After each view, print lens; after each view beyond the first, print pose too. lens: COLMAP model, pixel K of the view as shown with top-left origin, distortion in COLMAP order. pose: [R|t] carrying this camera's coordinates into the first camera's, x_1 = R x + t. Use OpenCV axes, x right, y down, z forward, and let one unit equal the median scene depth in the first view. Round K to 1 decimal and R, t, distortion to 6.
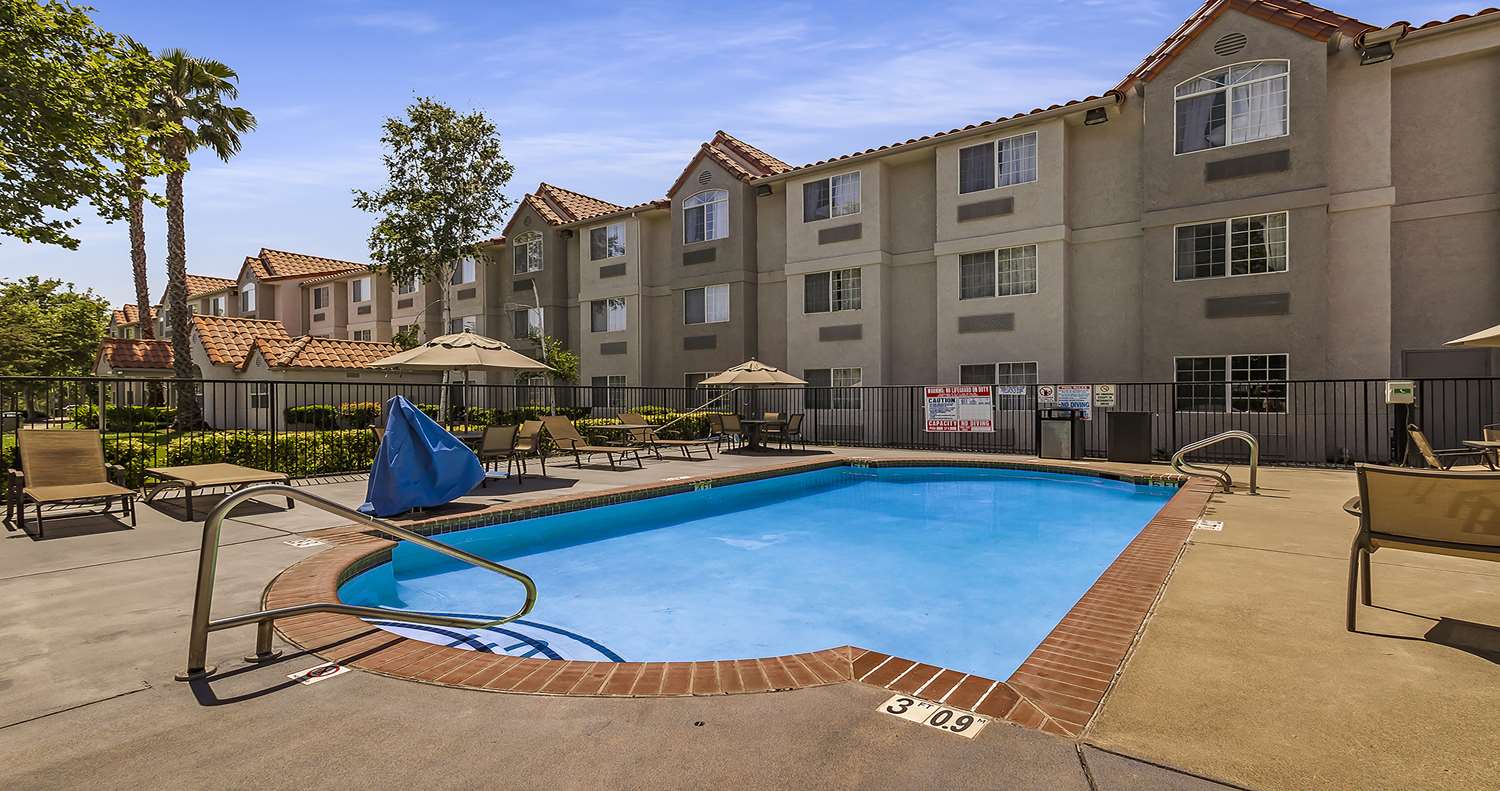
lens RADIAL K [[659.3, 0, 750.0], [0, 659.3, 394.5], [0, 0, 1]] dist [0.015432, -0.003810]
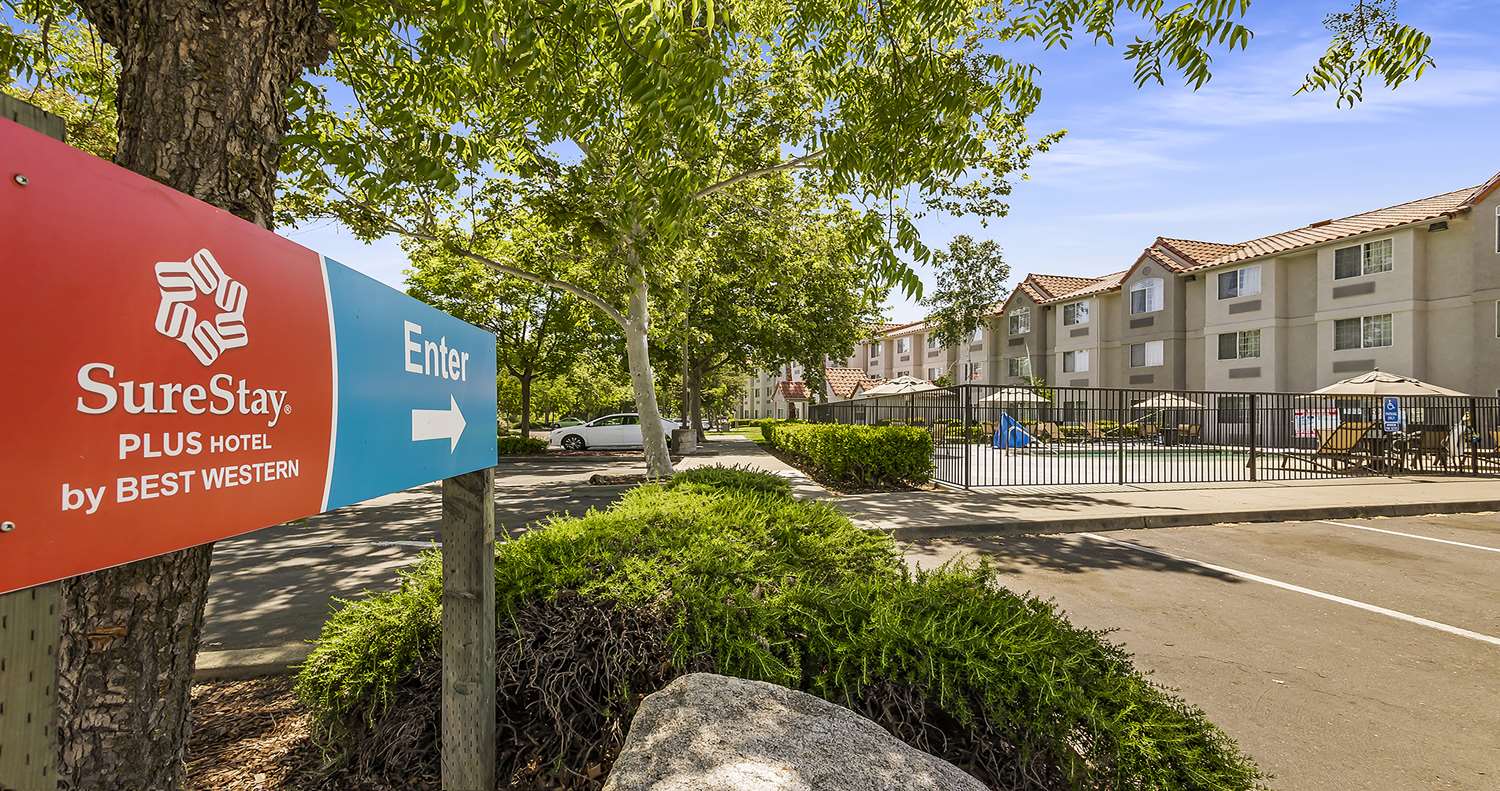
lens RADIAL K [[659.3, 0, 750.1], [0, 659.3, 411.8], [0, 0, 1]] dist [0.015432, -0.003810]
pose [[0.783118, 0.007944, -0.621823, 0.228127], [-0.012172, 0.999923, -0.002555, 0.014778], [0.621754, 0.009570, 0.783154, -1.023582]]
